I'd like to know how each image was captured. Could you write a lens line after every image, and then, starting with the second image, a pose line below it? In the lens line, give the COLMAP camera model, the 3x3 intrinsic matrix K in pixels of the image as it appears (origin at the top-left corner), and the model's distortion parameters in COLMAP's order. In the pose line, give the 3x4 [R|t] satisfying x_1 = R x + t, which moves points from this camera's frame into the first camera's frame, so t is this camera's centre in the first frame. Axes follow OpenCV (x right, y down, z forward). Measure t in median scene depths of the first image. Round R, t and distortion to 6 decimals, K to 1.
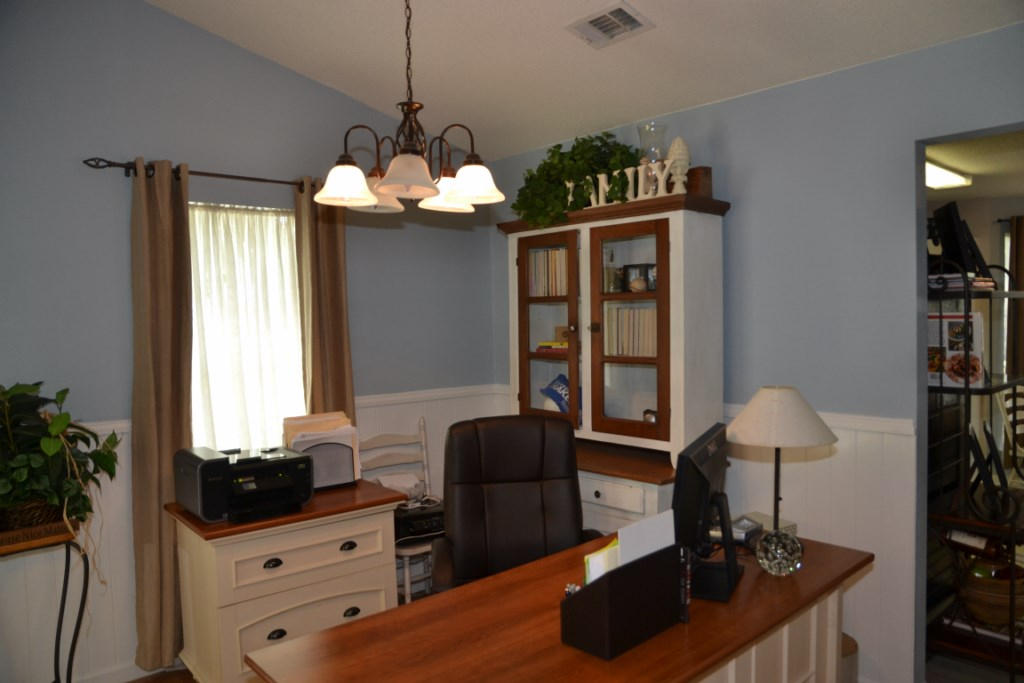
lens RADIAL K [[719.8, 0, 514.5], [0, 719.8, 347.0], [0, 0, 1]] dist [-0.108977, 0.074369]
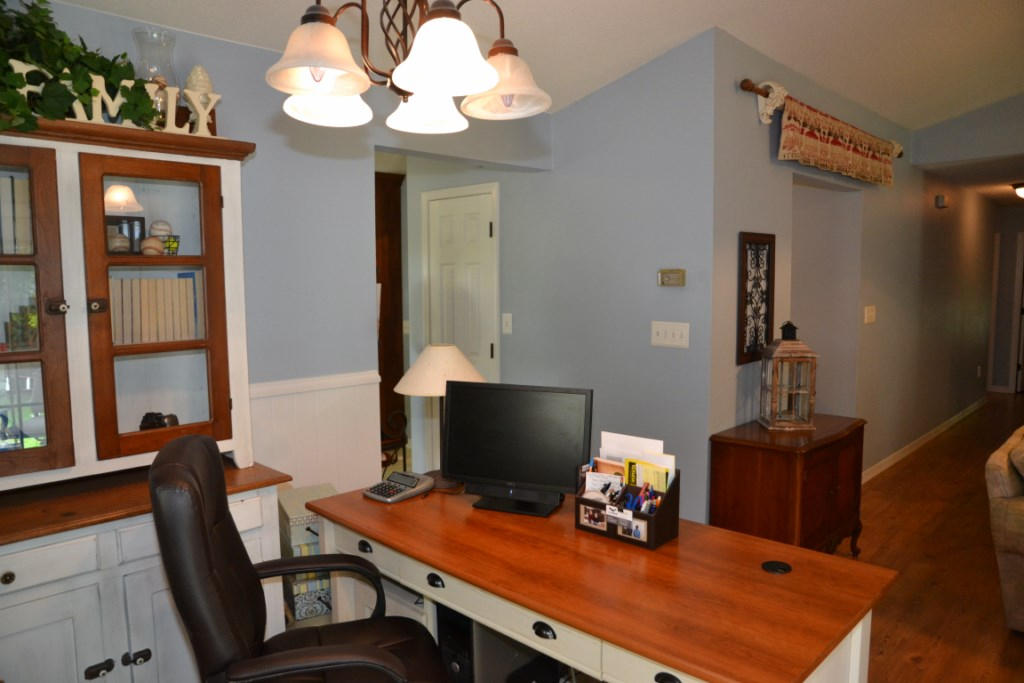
lens RADIAL K [[719.8, 0, 514.9], [0, 719.8, 336.4], [0, 0, 1]] dist [-0.108977, 0.074369]
pose [[-0.083107, -0.068759, 0.994166, -0.567231], [0.051307, 0.995999, 0.073175, -0.026417], [-0.995219, 0.057089, -0.079246, 0.671866]]
